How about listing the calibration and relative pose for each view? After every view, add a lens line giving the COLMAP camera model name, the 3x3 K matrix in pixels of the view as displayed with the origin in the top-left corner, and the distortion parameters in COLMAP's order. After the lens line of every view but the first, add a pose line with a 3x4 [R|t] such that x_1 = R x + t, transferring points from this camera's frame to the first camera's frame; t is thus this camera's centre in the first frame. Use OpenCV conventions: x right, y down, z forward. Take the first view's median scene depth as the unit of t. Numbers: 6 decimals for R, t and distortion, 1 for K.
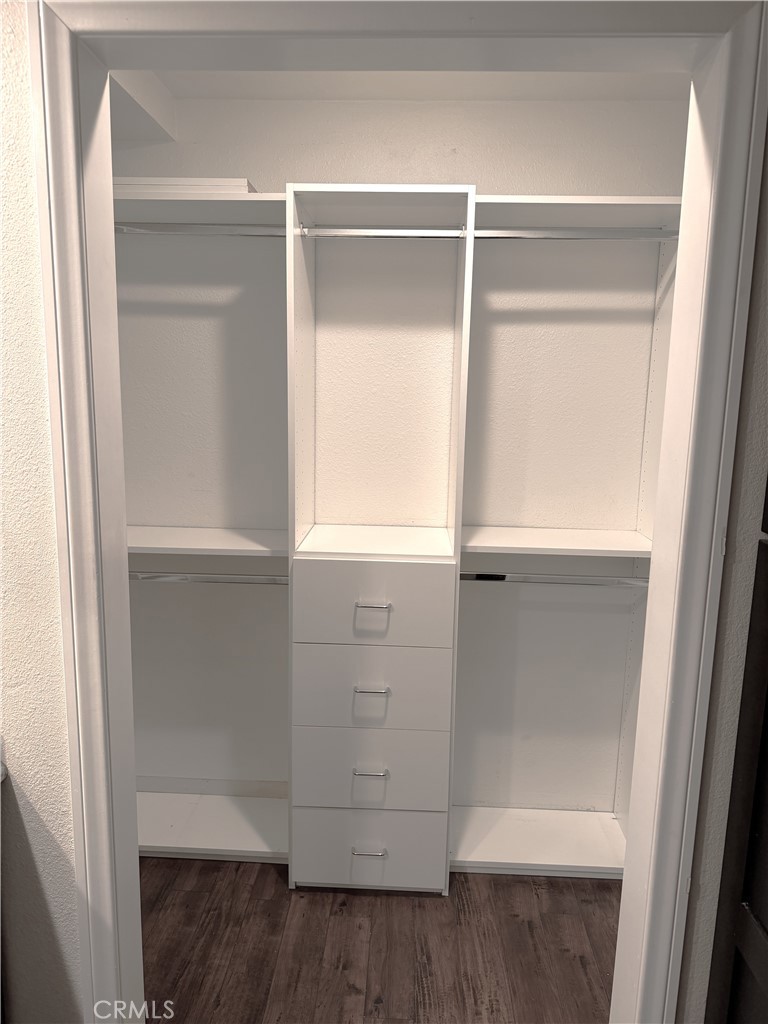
lens RADIAL K [[712.1, 0, 382.1], [0, 712.1, 514.5], [0, 0, 1]] dist [0.081346, -0.110593]
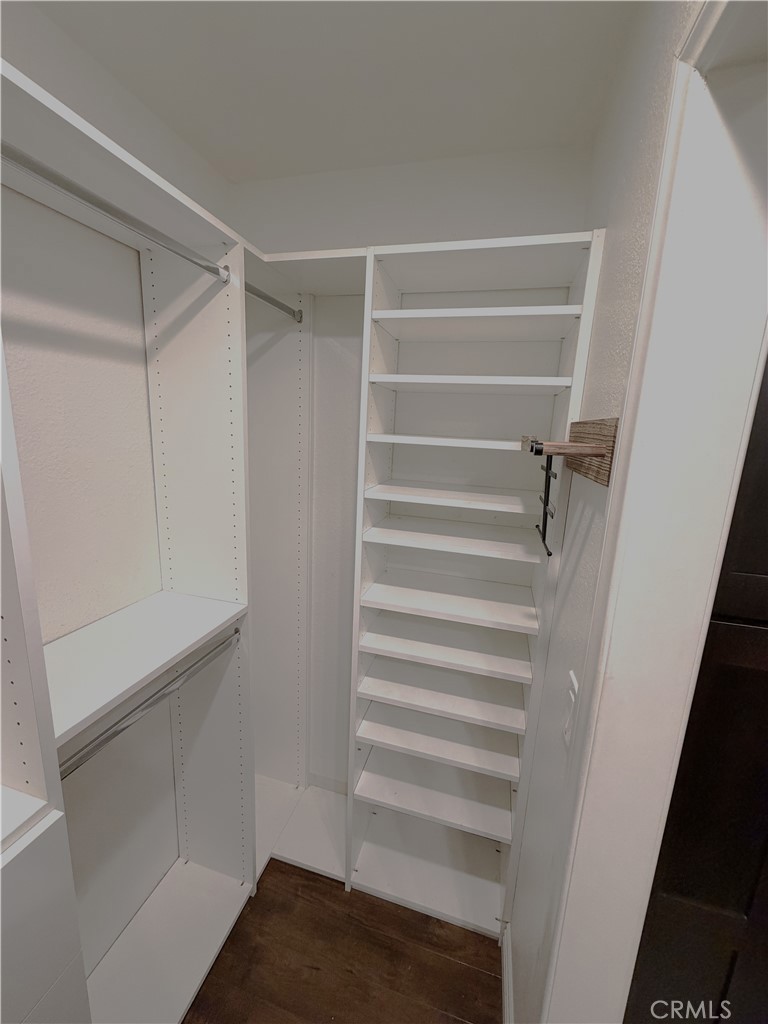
lens RADIAL K [[406.3, 0, 385.6], [0, 406.3, 507.3], [0, 0, 1]] dist [-0.000312, -0.000121]
pose [[0.227884, -0.201806, 0.952546, -0.071860], [0.127791, 0.976023, 0.176207, -0.160414], [-0.965266, 0.081572, 0.248209, 0.673396]]
